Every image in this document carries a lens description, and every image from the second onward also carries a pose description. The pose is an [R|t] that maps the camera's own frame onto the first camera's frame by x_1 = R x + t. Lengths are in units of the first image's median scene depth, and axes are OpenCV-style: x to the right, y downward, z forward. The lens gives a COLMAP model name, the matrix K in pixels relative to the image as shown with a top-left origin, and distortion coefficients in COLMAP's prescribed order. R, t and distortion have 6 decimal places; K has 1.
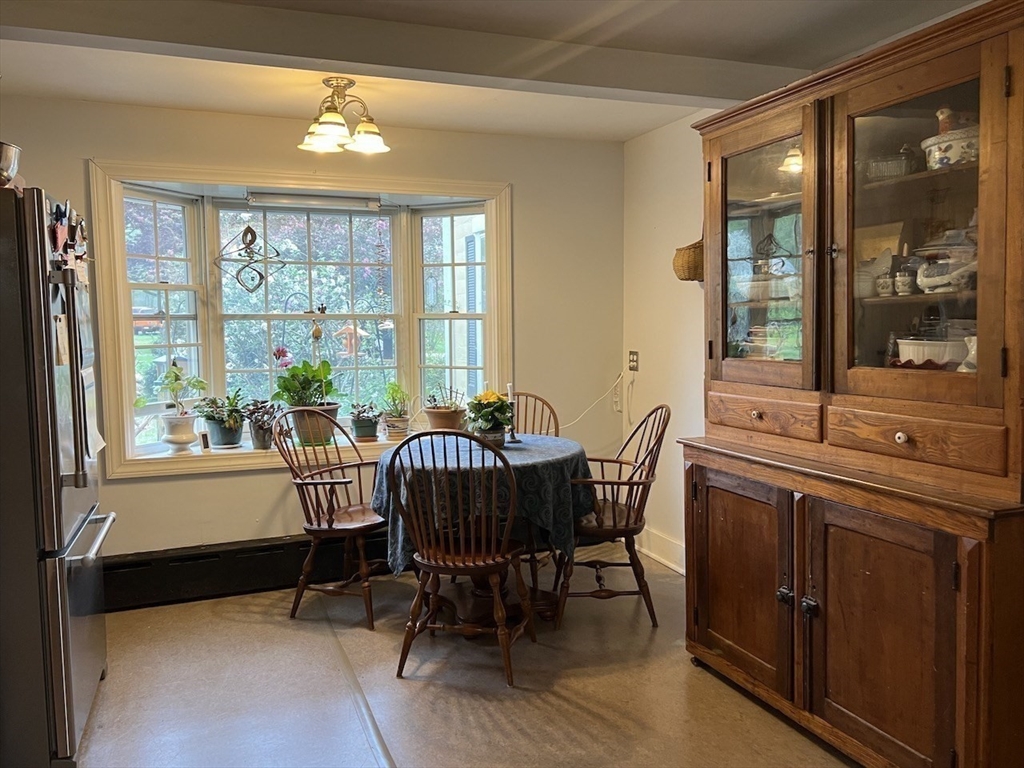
lens RADIAL K [[829.7, 0, 510.7], [0, 829.7, 389.9], [0, 0, 1]] dist [0.039600, -0.035269]
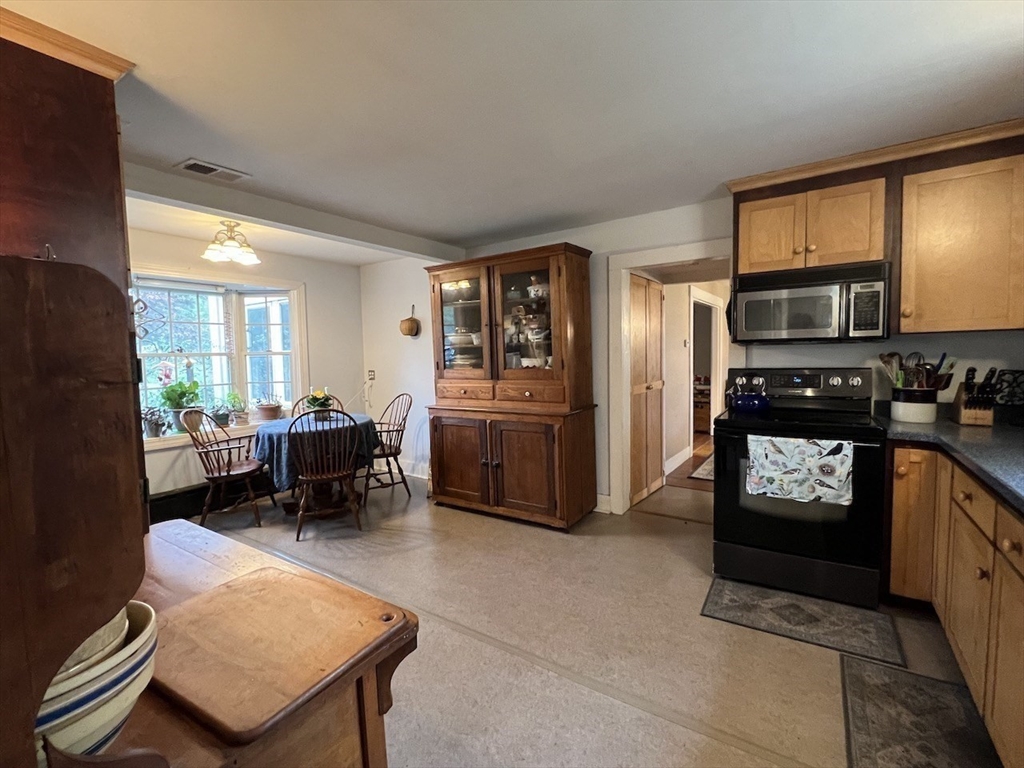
lens RADIAL K [[450.6, 0, 512.7], [0, 450.6, 378.9], [0, 0, 1]] dist [0.000416, -0.000191]
pose [[0.829460, -0.039921, 0.557137, -0.284678], [0.060323, 0.998011, -0.018297, 0.023179], [-0.555299, 0.048785, 0.830219, -0.144773]]
